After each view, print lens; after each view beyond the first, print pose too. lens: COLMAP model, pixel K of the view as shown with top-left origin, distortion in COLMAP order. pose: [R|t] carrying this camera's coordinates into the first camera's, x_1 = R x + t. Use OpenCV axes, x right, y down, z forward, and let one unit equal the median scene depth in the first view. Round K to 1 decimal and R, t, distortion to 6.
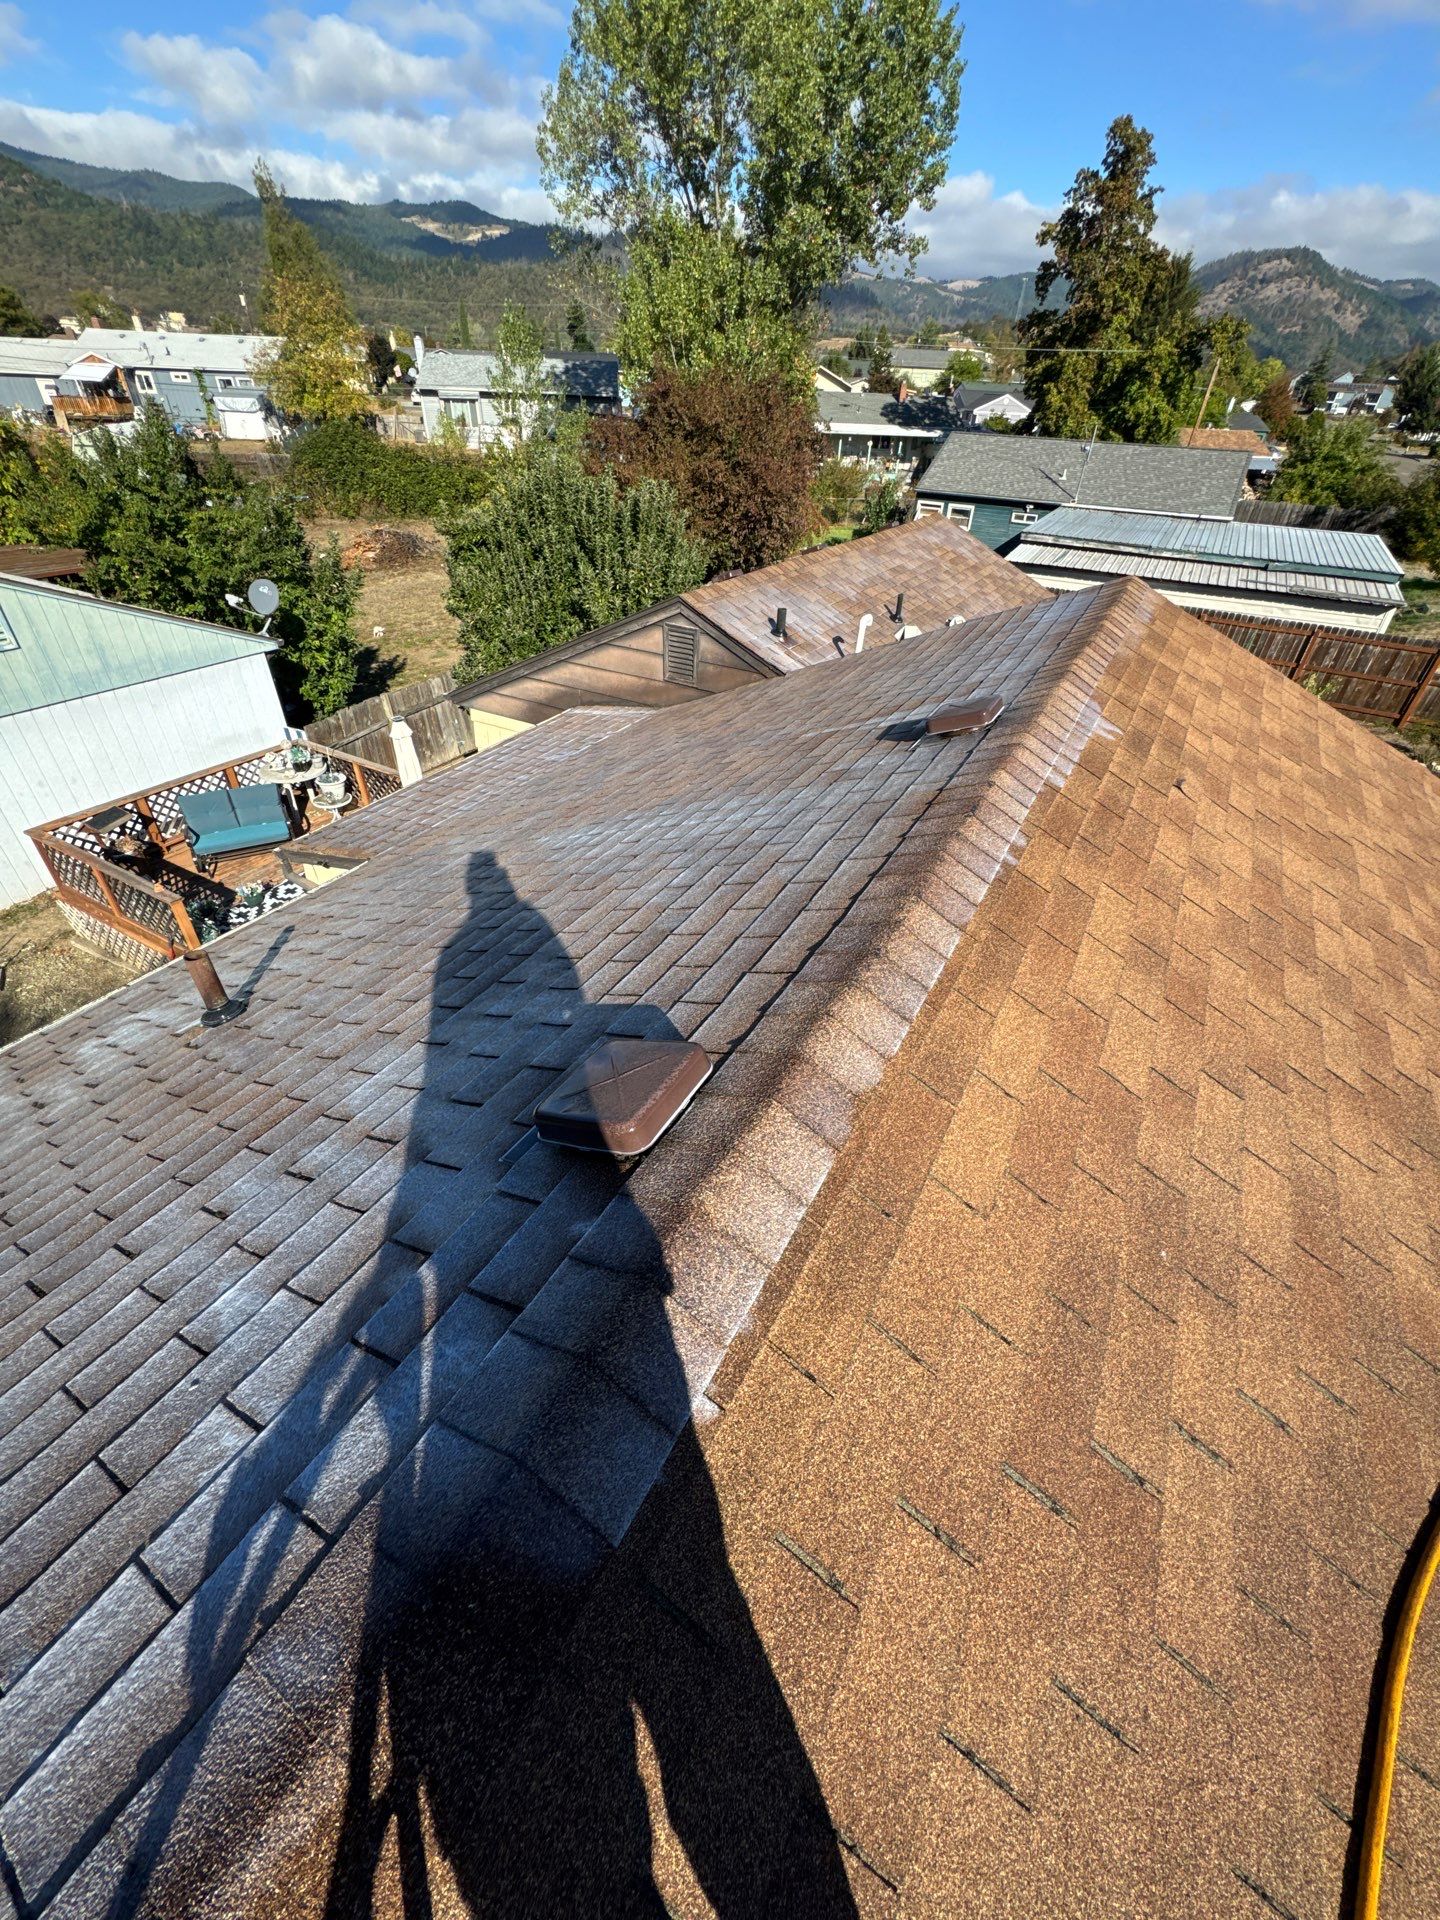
lens RADIAL K [[757.2, 0, 715.5], [0, 757.2, 966.6], [0, 0, 1]] dist [-0.008277, 0.000446]
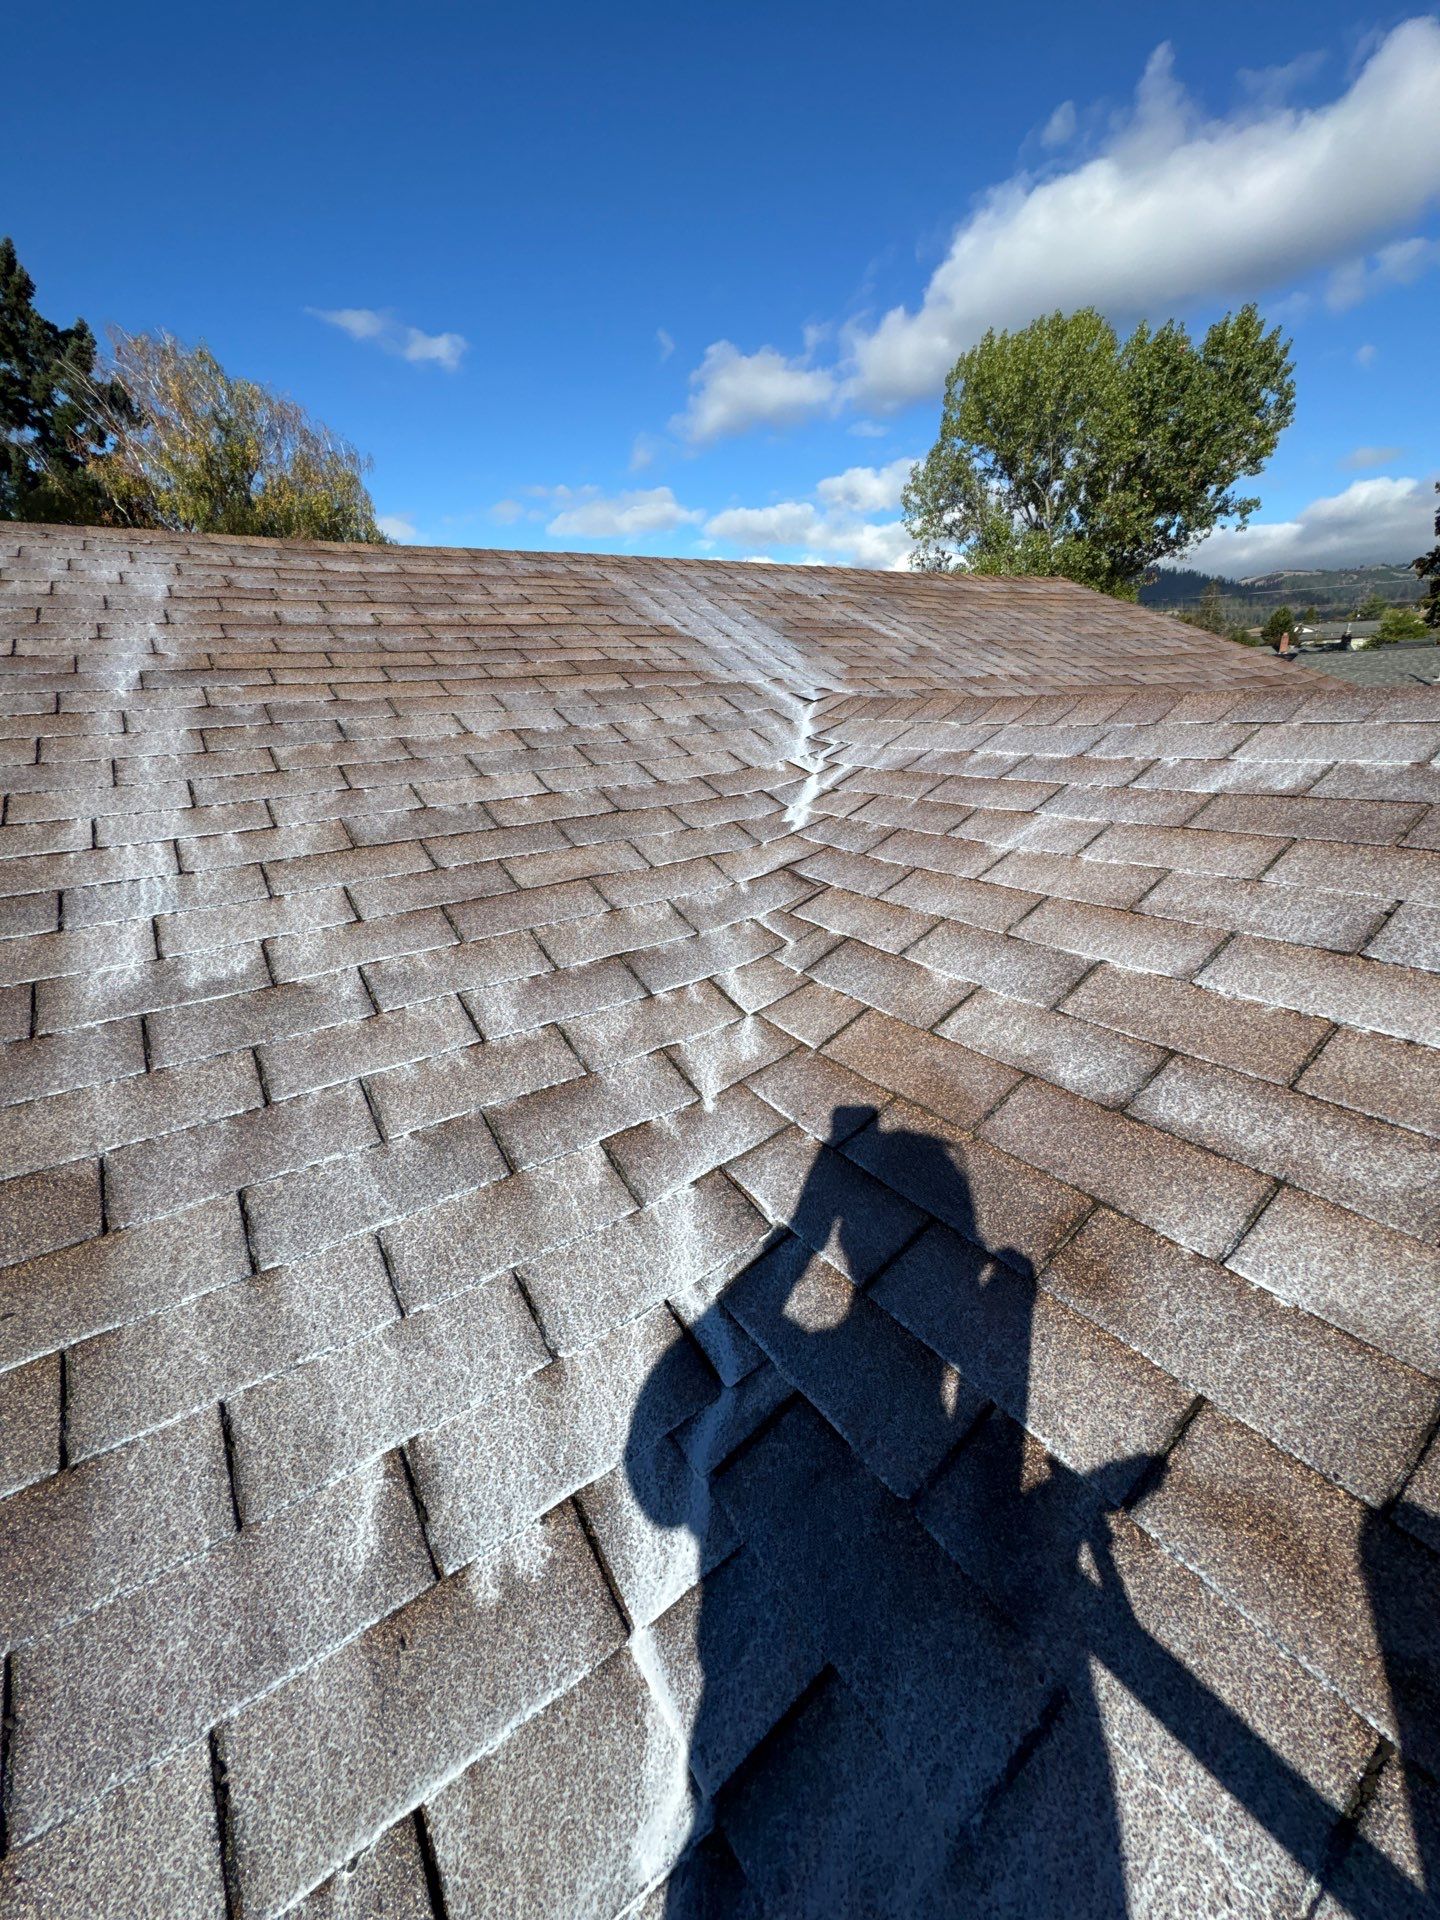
lens RADIAL K [[757.2, 0, 706.6], [0, 757.2, 969.5], [0, 0, 1]] dist [-0.008277, 0.000446]
pose [[0.886941, 0.081701, -0.454599, 0.102261], [-0.217459, 0.942188, -0.254940, 0.079219], [0.407489, 0.324973, 0.853432, -0.006388]]
